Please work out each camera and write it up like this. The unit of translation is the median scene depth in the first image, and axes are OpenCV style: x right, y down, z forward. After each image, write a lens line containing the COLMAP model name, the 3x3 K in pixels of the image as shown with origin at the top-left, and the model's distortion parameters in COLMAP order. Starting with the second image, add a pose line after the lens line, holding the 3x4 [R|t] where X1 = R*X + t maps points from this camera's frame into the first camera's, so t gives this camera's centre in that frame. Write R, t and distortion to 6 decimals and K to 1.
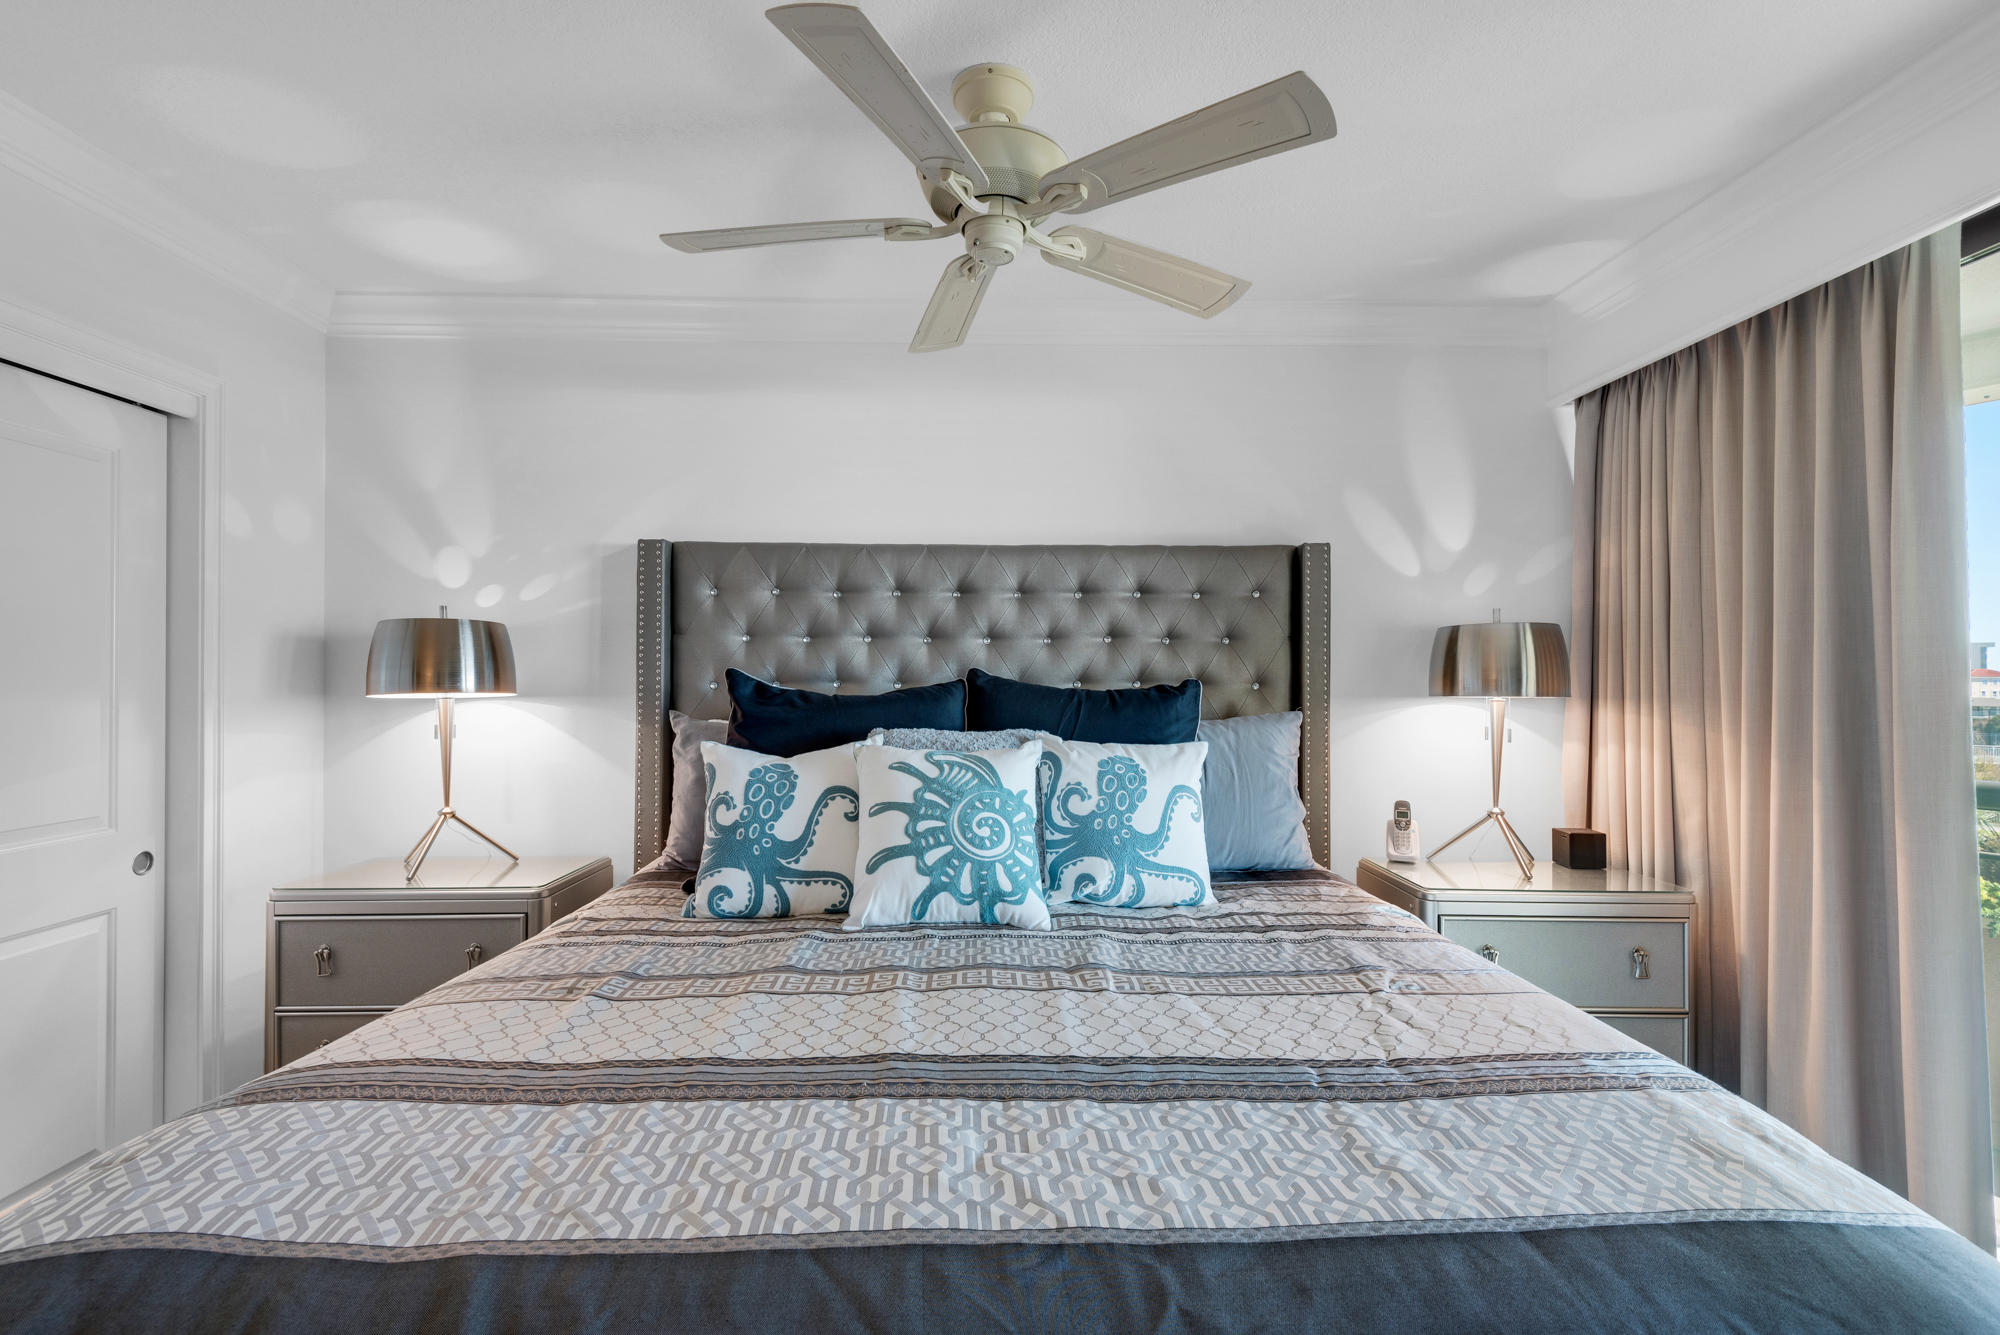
lens RADIAL K [[899.3, 0, 989.4], [0, 899.3, 678.0], [0, 0, 1]] dist [0.017077, -0.000275]
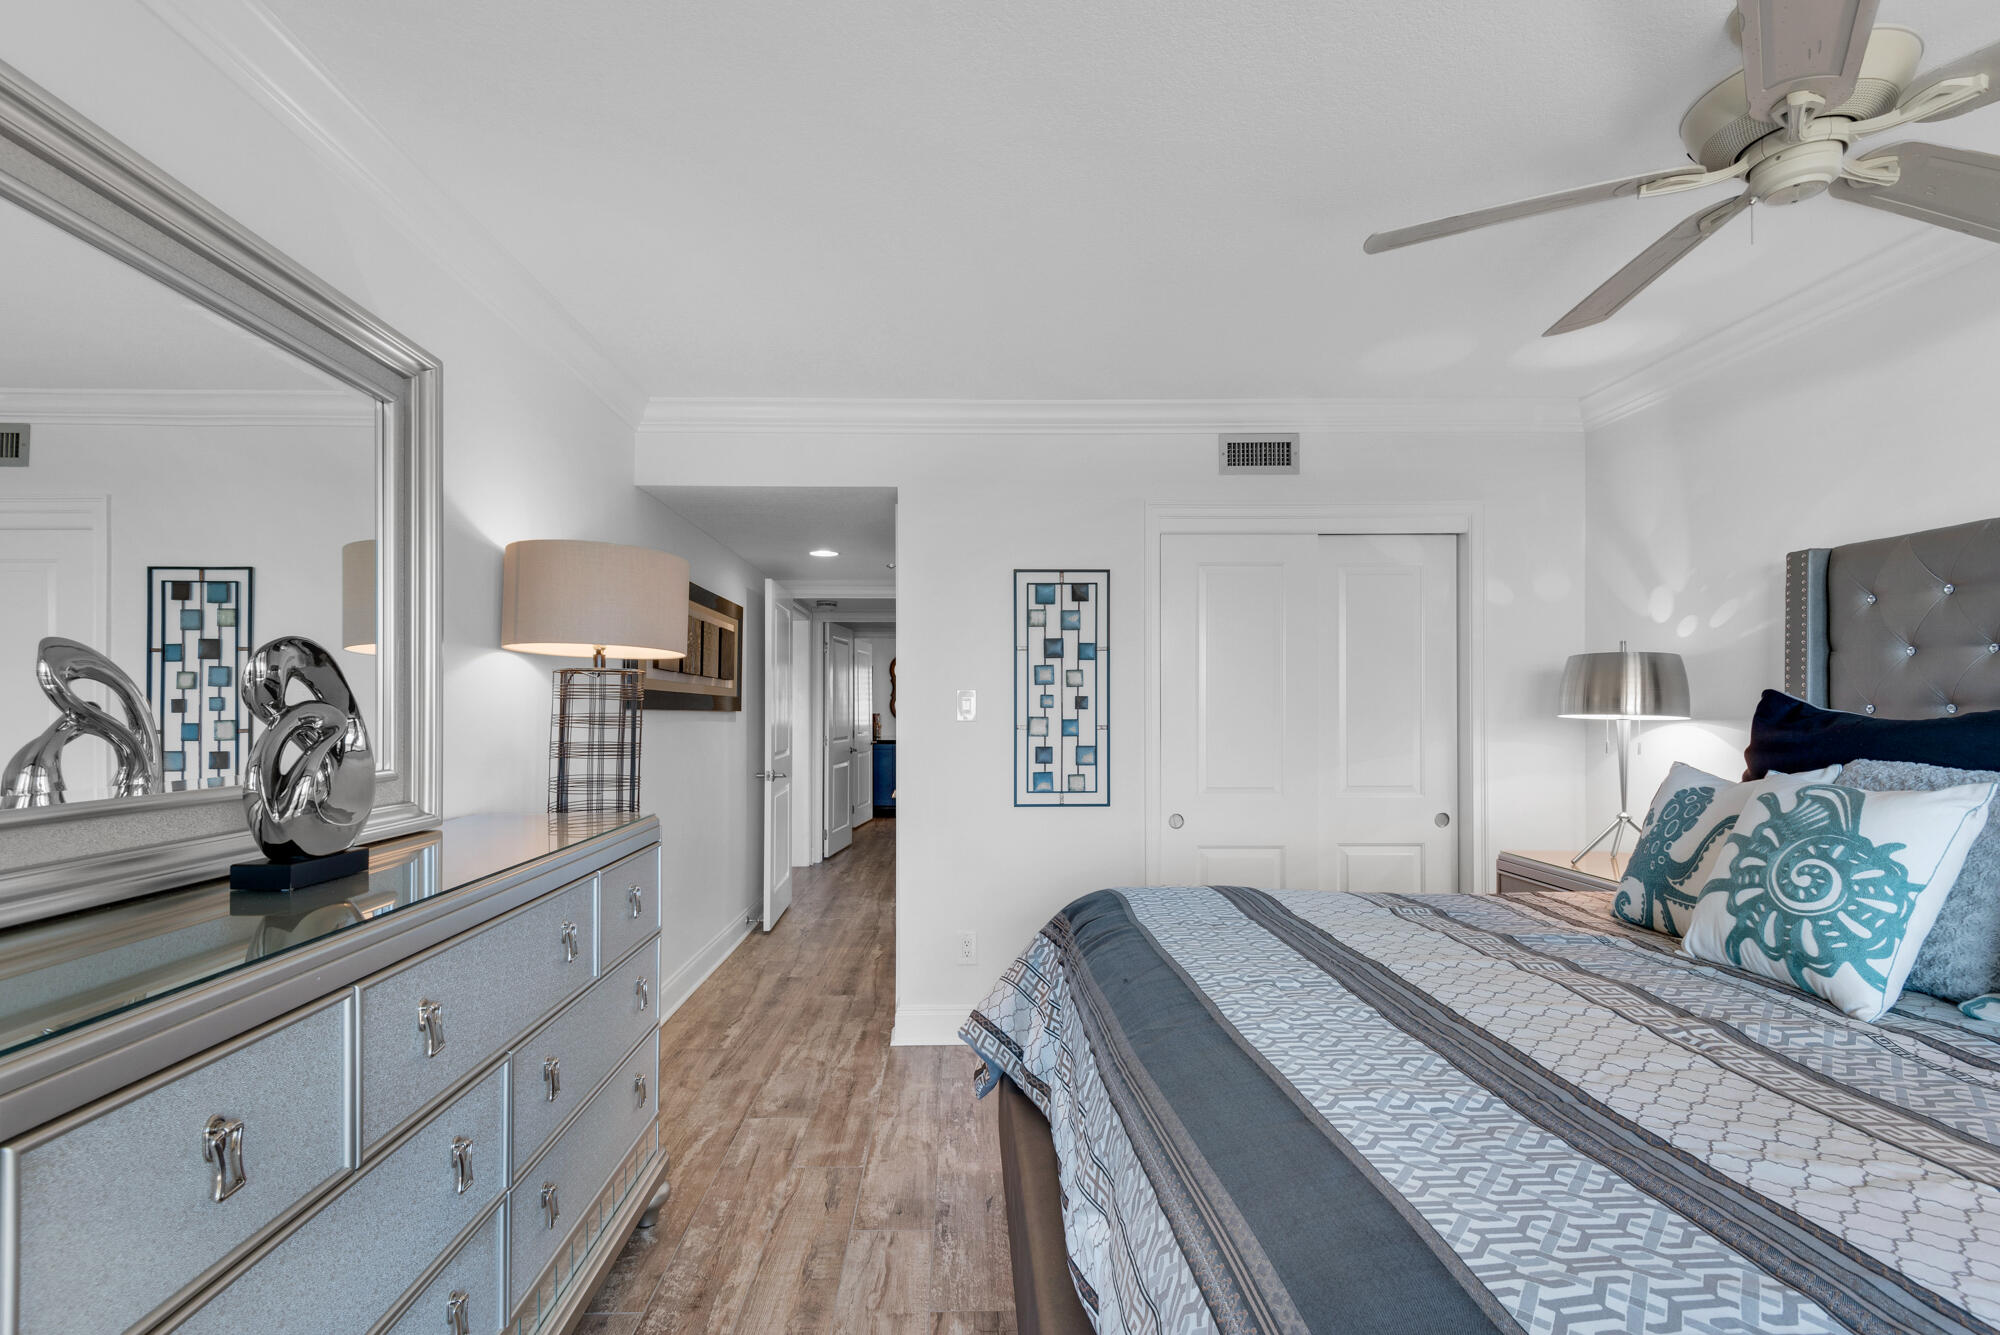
lens RADIAL K [[899.3, 0, 989.4], [0, 899.3, 678.0], [0, 0, 1]] dist [0.017077, -0.000275]
pose [[0.033360, -0.032759, -0.998906, 0.821607], [0.002333, 0.999462, -0.032700, 0.007853], [0.999441, -0.001240, 0.033419, 0.213401]]
